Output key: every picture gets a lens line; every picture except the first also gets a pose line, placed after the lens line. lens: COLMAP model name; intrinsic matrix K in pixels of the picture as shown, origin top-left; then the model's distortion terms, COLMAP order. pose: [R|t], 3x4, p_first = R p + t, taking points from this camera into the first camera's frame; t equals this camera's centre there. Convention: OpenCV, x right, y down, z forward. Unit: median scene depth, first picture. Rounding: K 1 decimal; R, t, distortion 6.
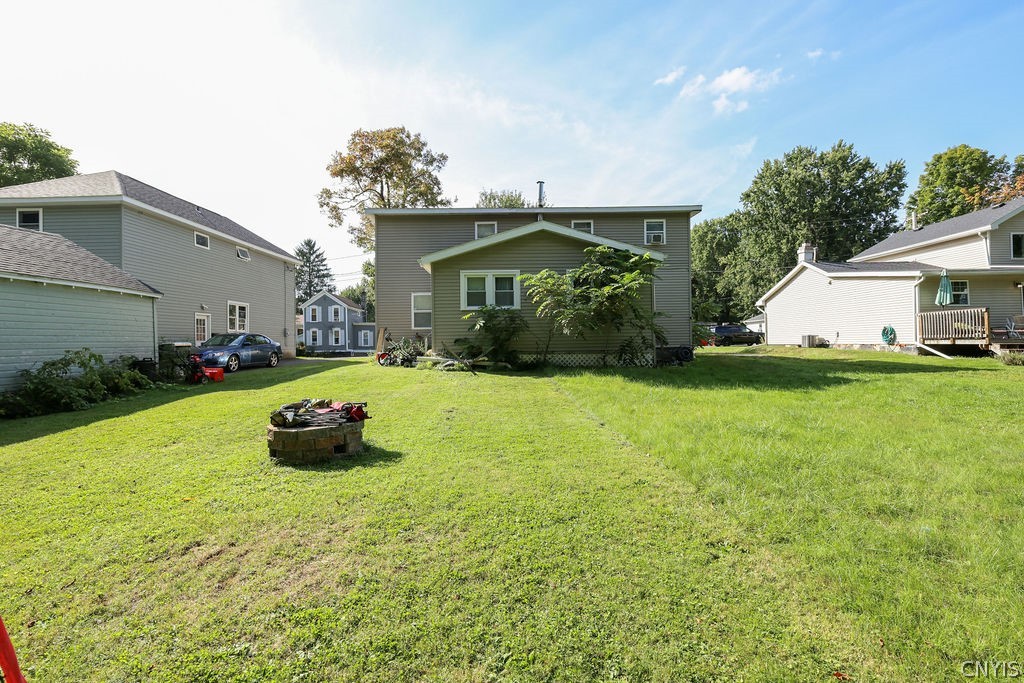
lens RADIAL K [[536.8, 0, 512.0], [0, 536.8, 341.5], [0, 0, 1]] dist [-0.038398, 0.000297]
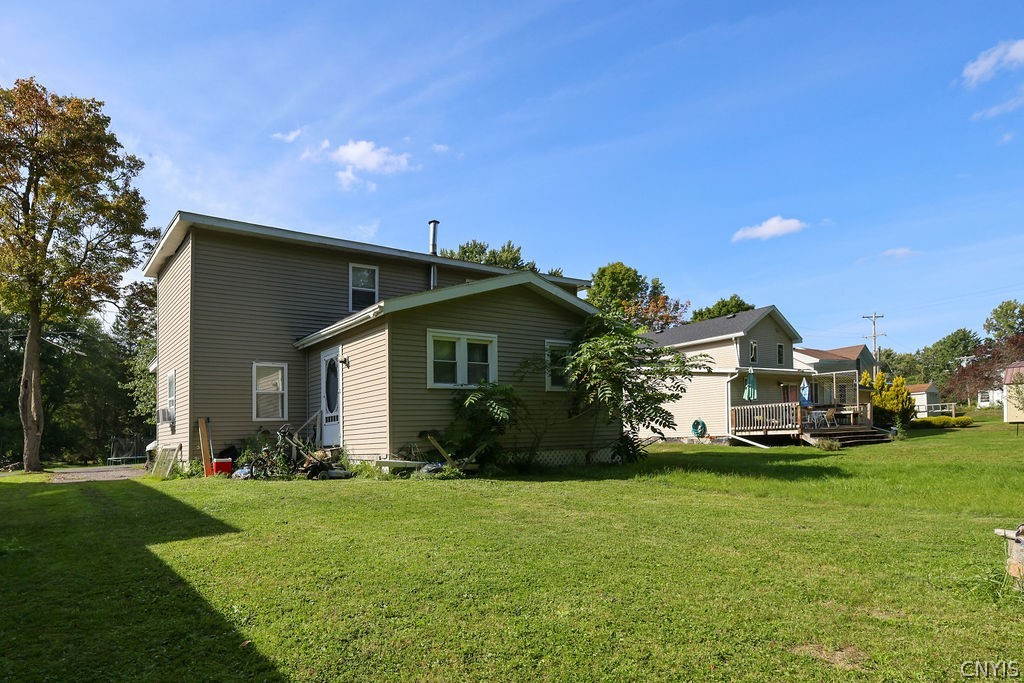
lens RADIAL K [[620.0, 0, 511.2], [0, 620.0, 418.0], [0, 0, 1]] dist [0.064156, 0.000235]
pose [[0.794983, 0.005621, 0.606605, -0.372875], [0.022693, 0.998982, -0.038996, 0.008508], [-0.606207, 0.044766, 0.794046, 0.259052]]
